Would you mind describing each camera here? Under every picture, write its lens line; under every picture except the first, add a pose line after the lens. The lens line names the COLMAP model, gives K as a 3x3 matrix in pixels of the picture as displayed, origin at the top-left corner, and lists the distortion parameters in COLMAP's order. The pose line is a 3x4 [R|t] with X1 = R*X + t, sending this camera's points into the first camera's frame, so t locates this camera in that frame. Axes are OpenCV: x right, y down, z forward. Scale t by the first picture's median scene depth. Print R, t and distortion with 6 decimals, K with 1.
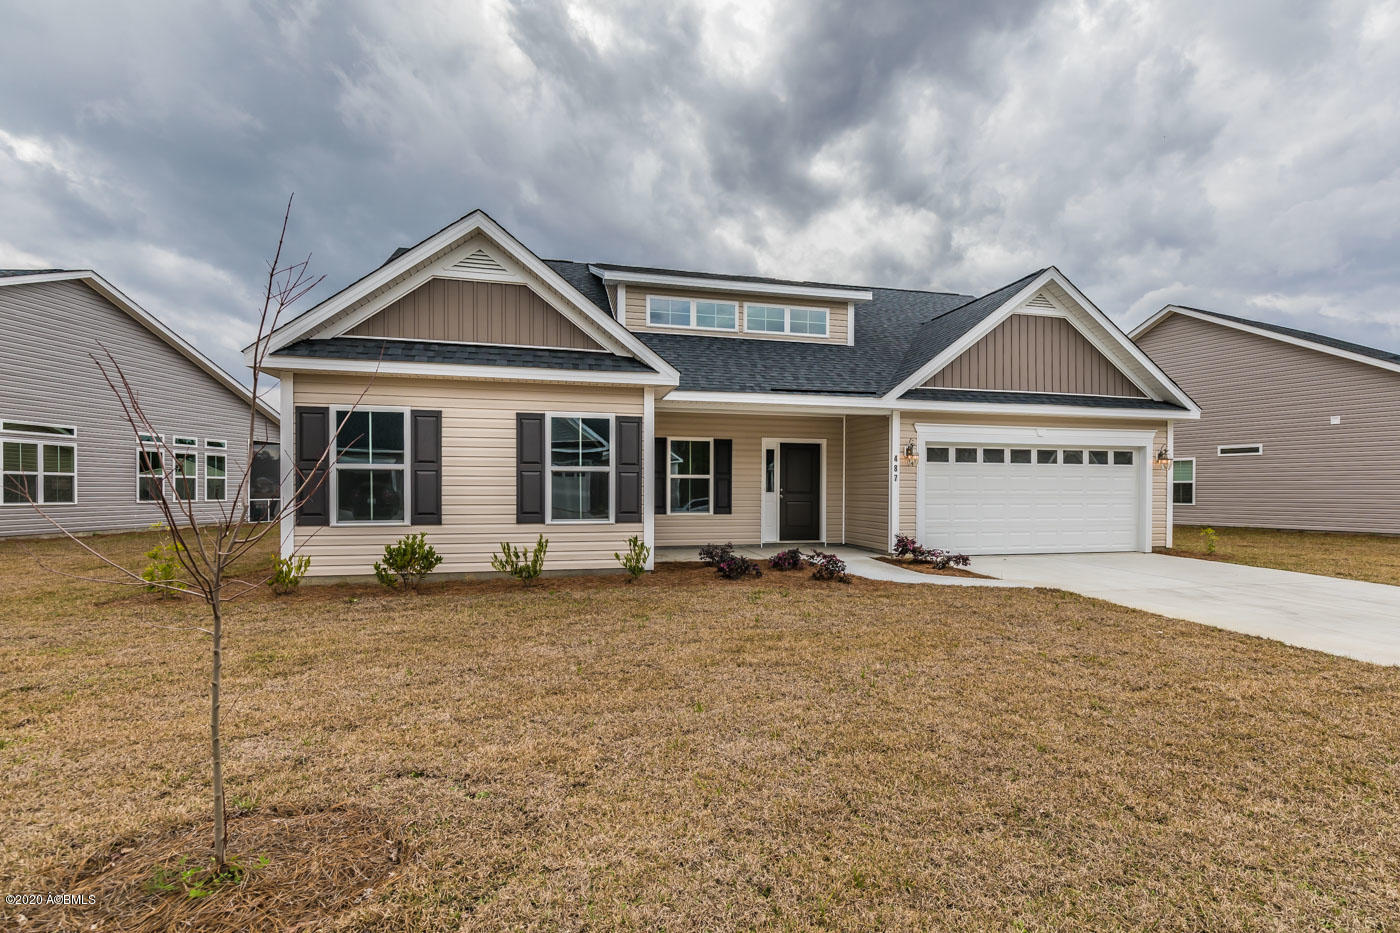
lens RADIAL K [[640.8, 0, 702.3], [0, 640.8, 467.6], [0, 0, 1]] dist [0.005750, -0.002170]
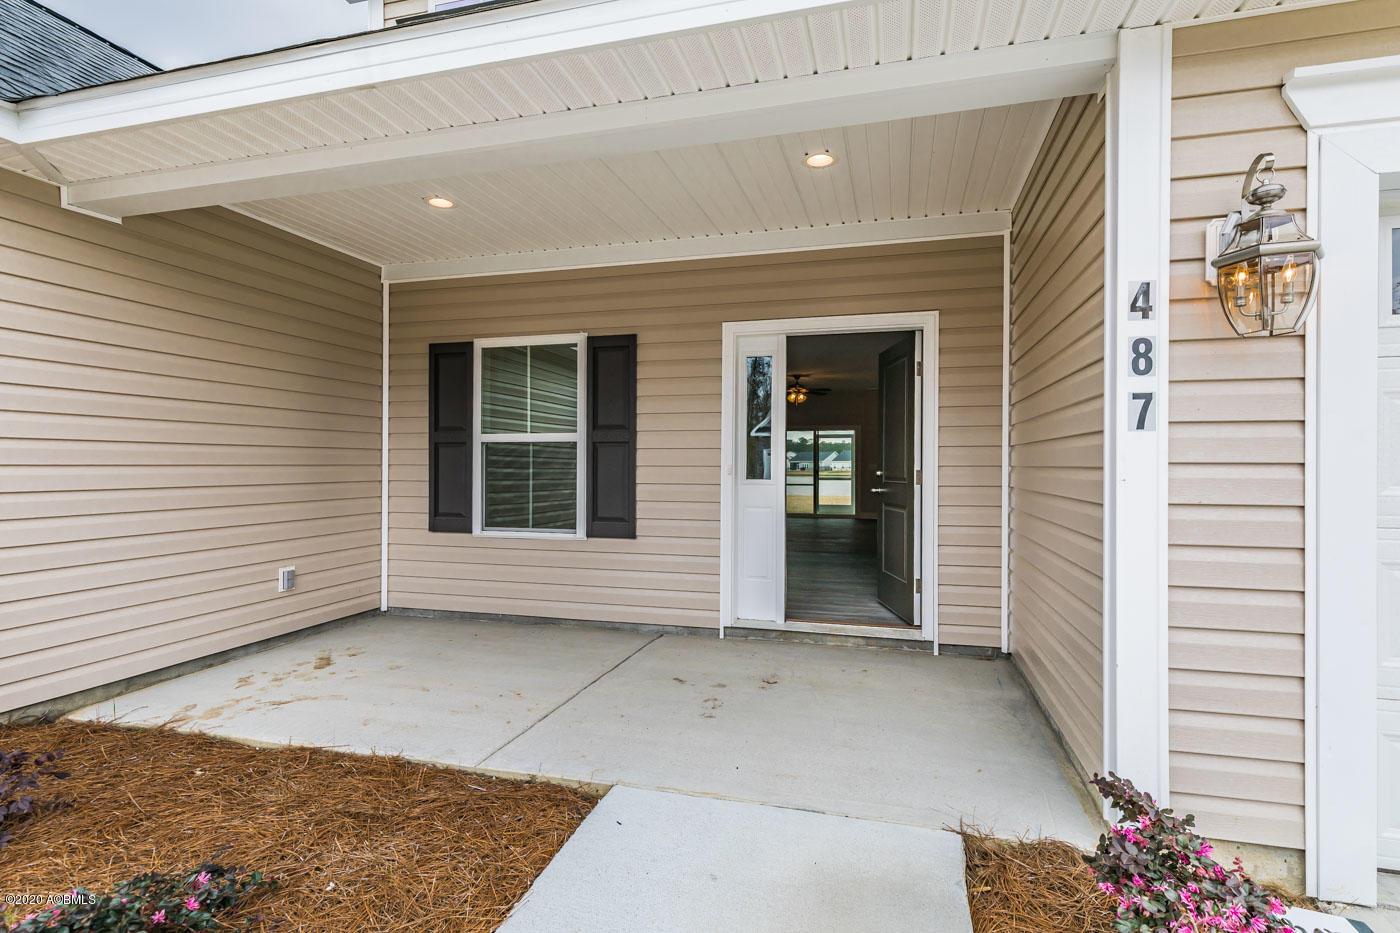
lens RADIAL K [[640.8, 0, 693.7], [0, 640.8, 467.0], [0, 0, 1]] dist [0.005750, -0.002170]
pose [[0.867693, -0.000528, -0.497100, 0.257449], [0.003766, 0.999978, 0.005512, 0.029465], [0.497086, -0.006655, 0.867676, 0.705459]]
